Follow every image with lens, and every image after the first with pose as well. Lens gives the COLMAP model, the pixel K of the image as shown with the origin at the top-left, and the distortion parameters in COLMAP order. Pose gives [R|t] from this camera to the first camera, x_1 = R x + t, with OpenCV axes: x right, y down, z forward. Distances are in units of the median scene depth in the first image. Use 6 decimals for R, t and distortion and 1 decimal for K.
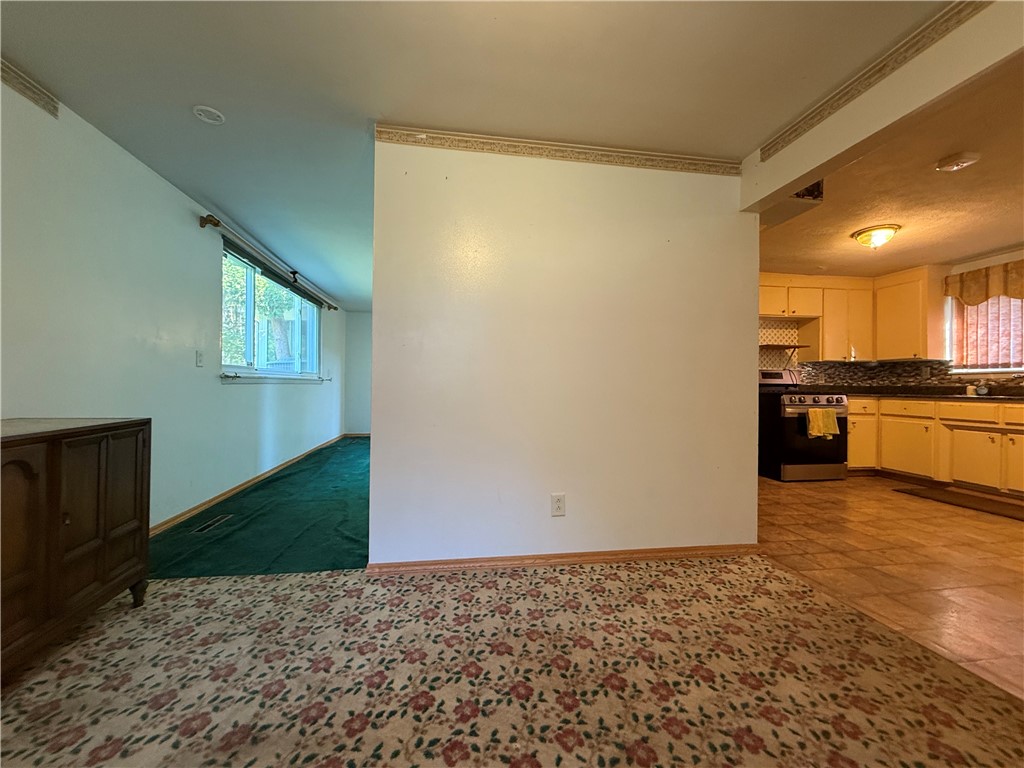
lens RADIAL K [[408.3, 0, 507.8], [0, 408.3, 383.1], [0, 0, 1]] dist [-0.000336, 0.000075]
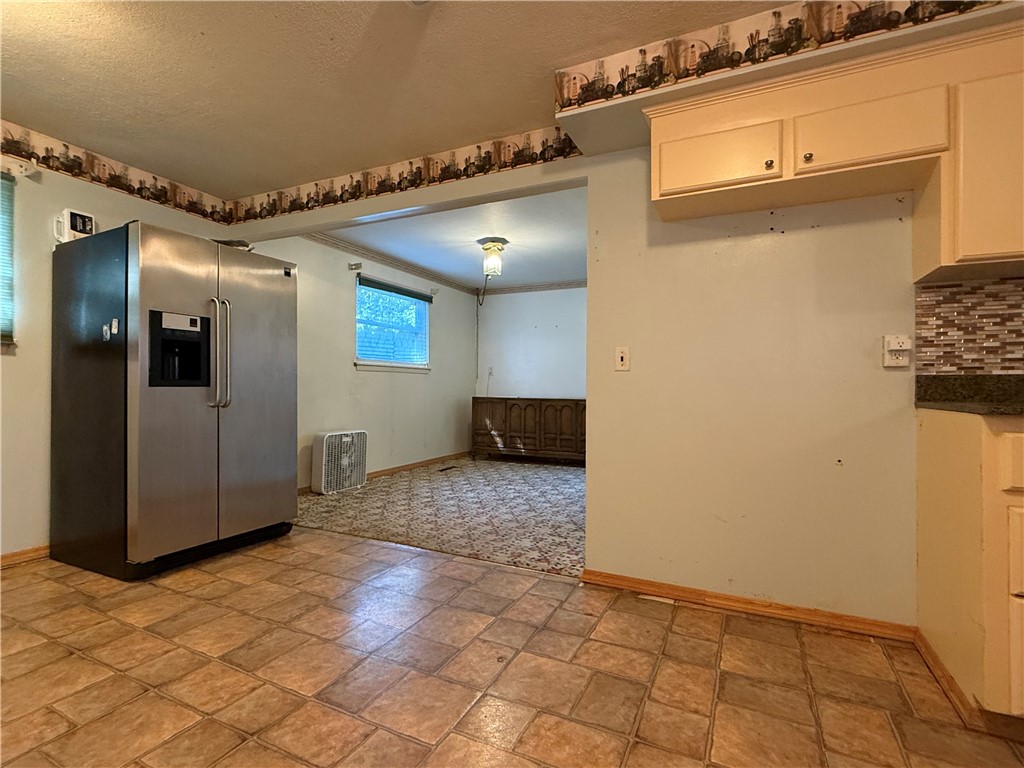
lens RADIAL K [[490.7, 0, 511.1], [0, 490.7, 383.3], [0, 0, 1]] dist [0.000928, -0.000398]
pose [[-0.567675, -0.018611, -0.823043, 1.806930], [-0.008806, 0.999825, -0.016535, 0.035563], [0.823206, -0.002139, -0.567739, 1.702409]]
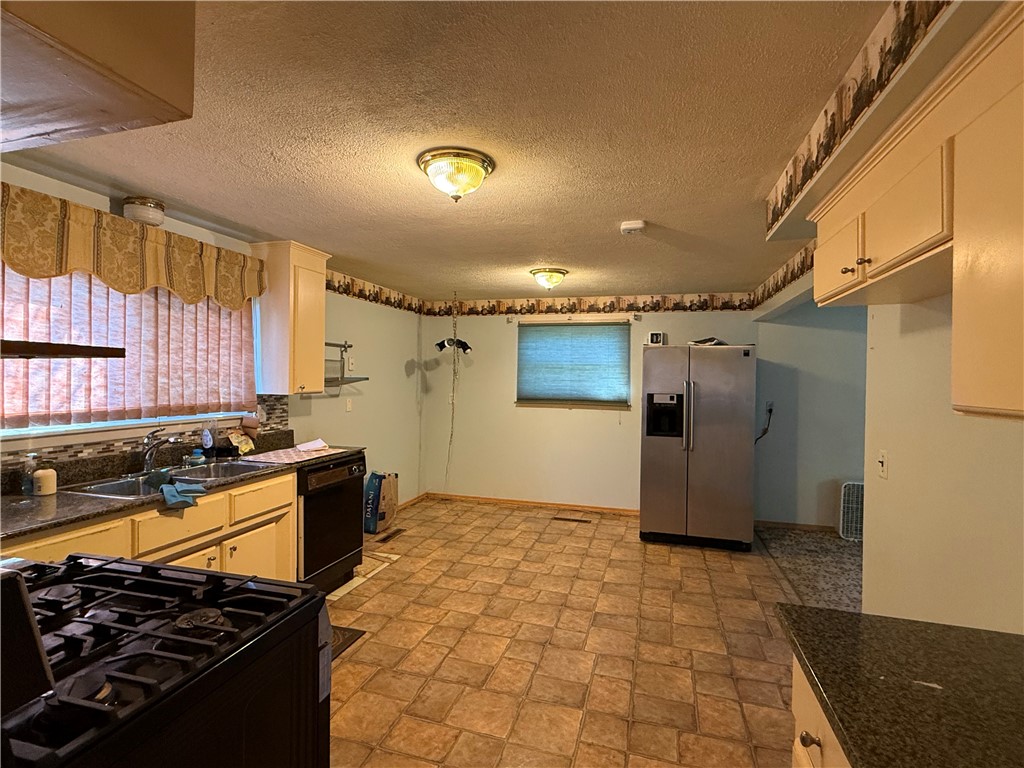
lens RADIAL K [[490.7, 0, 513.4], [0, 490.7, 384.1], [0, 0, 1]] dist [0.000928, -0.000398]
pose [[-0.905421, -0.025591, 0.423743, 0.972082], [-0.023854, 0.999671, 0.009403, -0.195360], [-0.423844, -0.001594, -0.905734, 2.480322]]
